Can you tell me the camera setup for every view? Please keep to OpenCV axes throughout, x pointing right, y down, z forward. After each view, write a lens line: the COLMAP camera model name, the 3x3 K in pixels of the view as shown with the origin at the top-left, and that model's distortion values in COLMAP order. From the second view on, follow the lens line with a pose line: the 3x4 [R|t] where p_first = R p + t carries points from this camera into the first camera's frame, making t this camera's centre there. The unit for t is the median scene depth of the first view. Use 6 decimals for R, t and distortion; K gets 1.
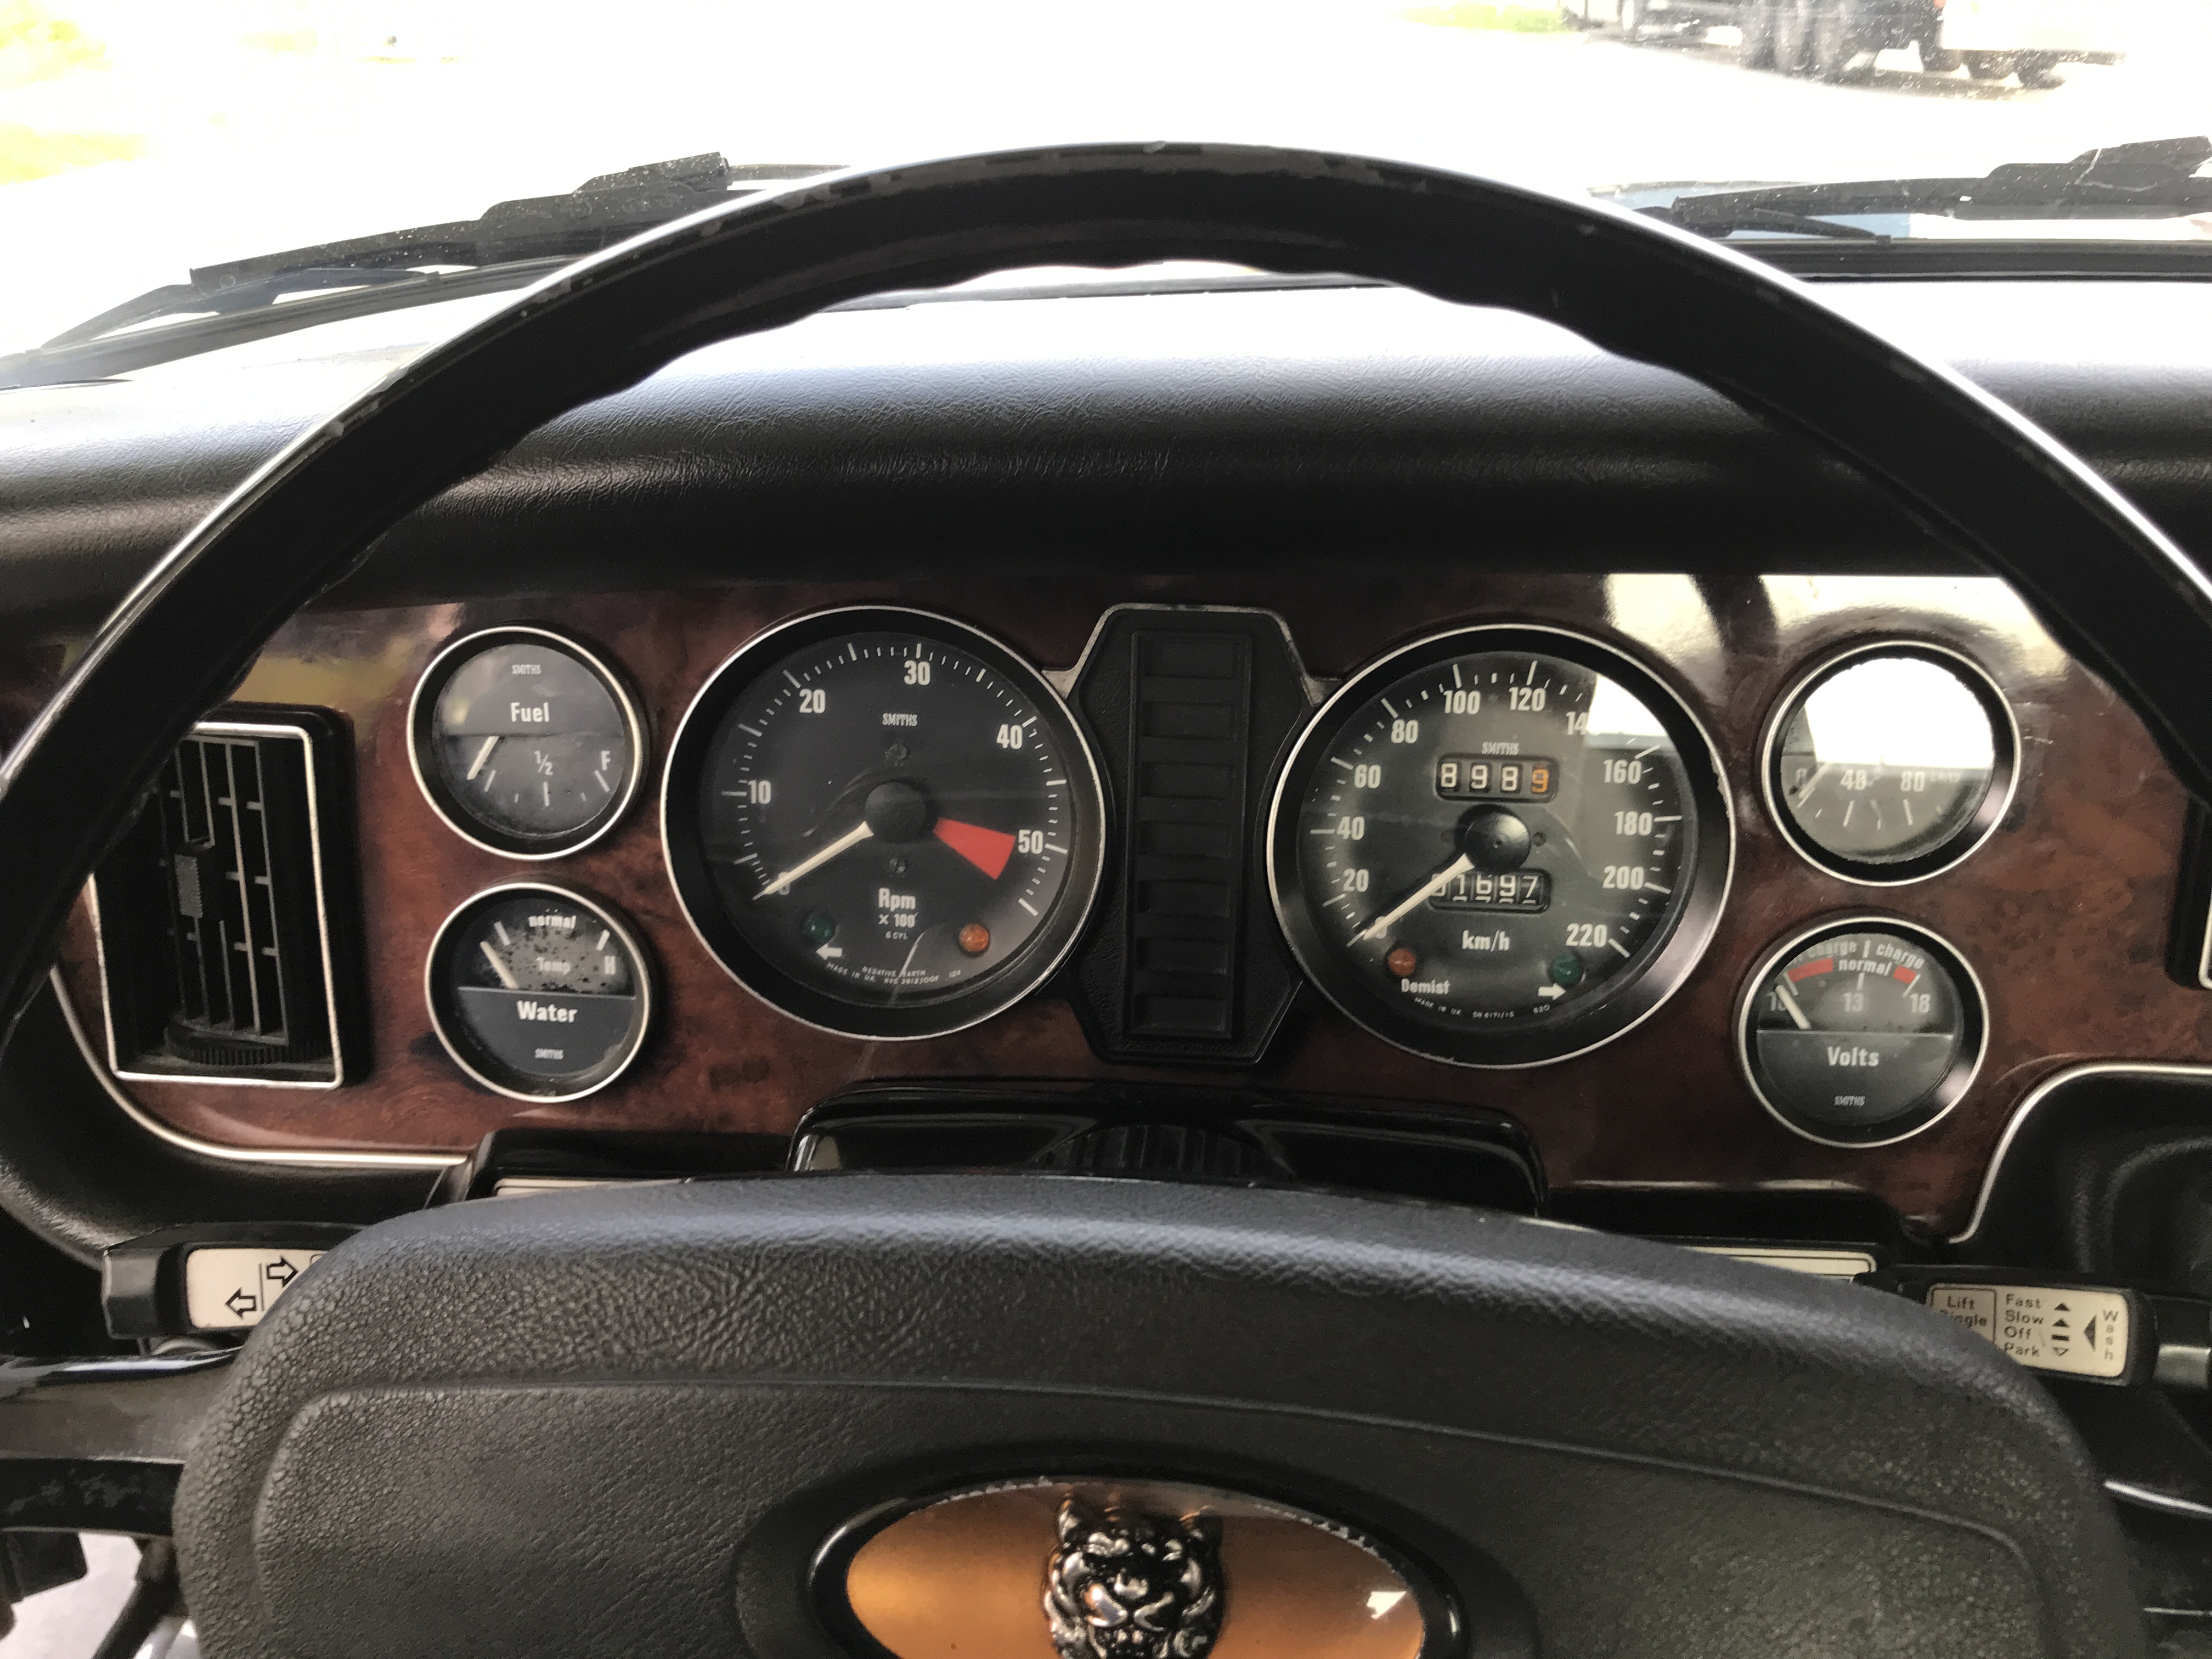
lens RADIAL K [[1770.3, 0, 1110.8], [0, 1770.3, 758.5], [0, 0, 1]] dist [0.041169, -0.203225]
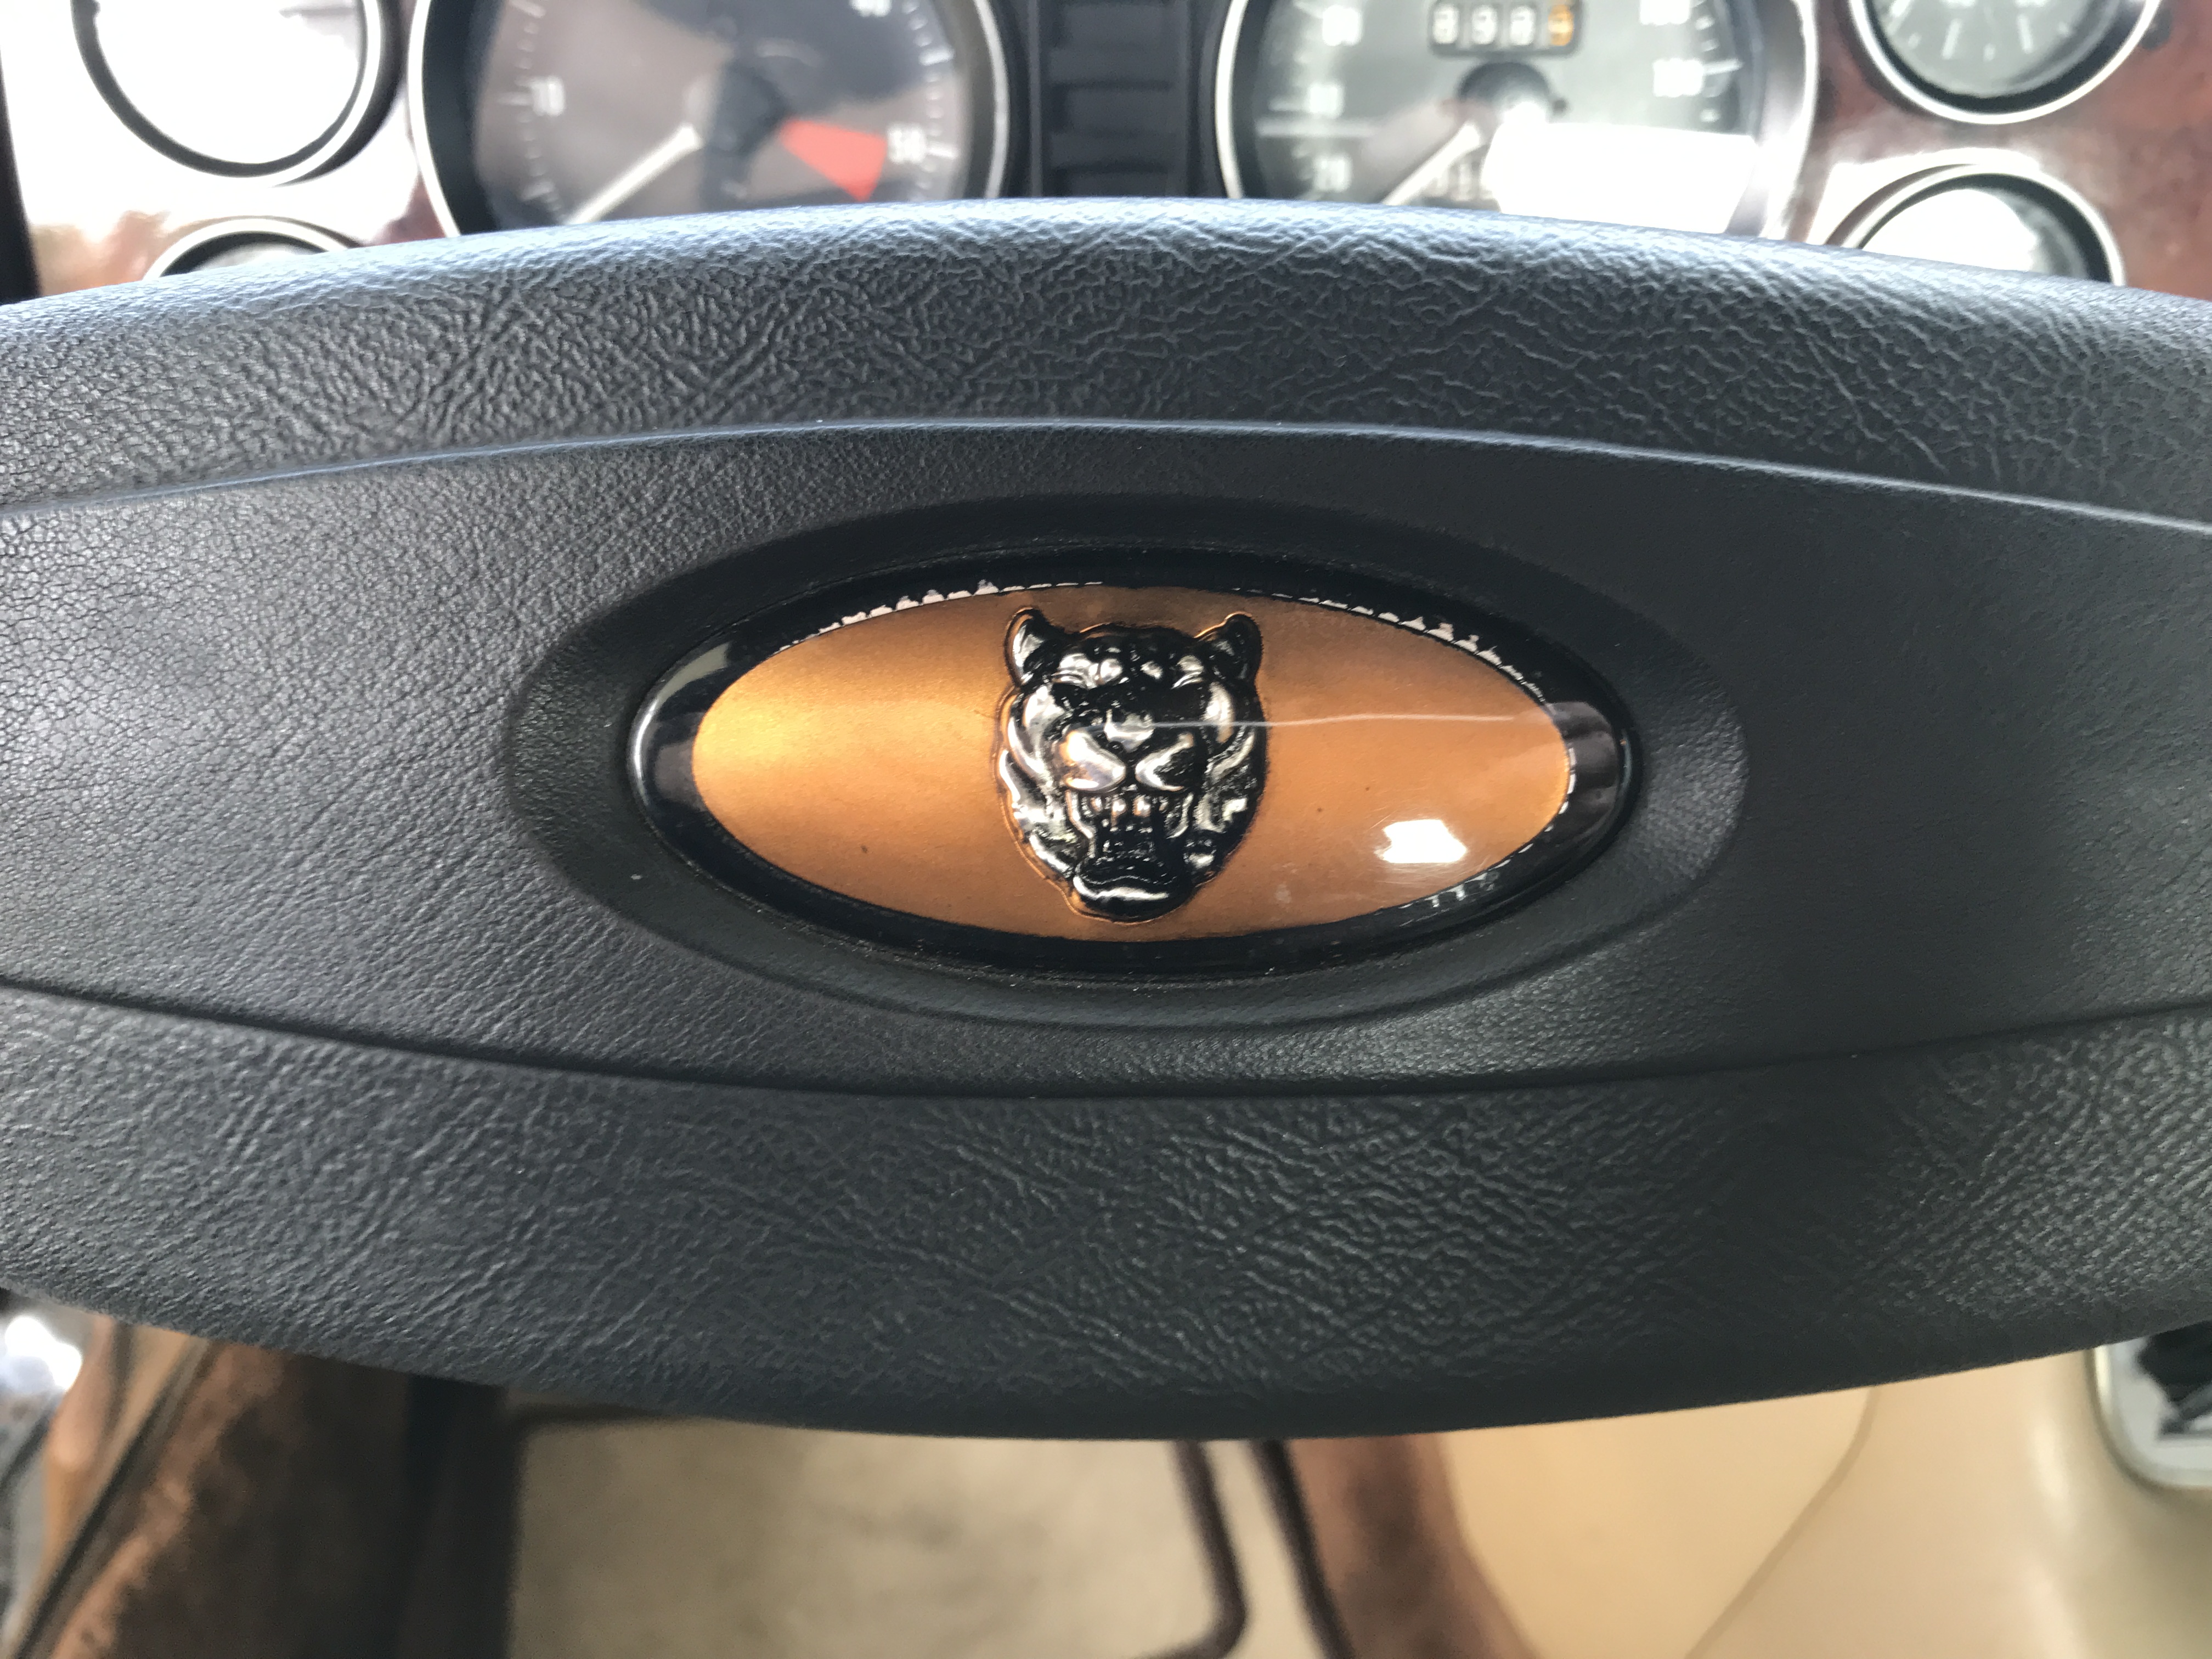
lens RADIAL K [[1804.6, 0, 1106.0], [0, 1804.6, 829.5], [0, 0, 1]] dist [-0.060677, 0.052372]
pose [[0.996773, -0.059223, 0.054178, -0.034221], [0.050011, 0.986186, 0.157912, 0.392089], [-0.062782, -0.154693, 0.985966, 0.332612]]
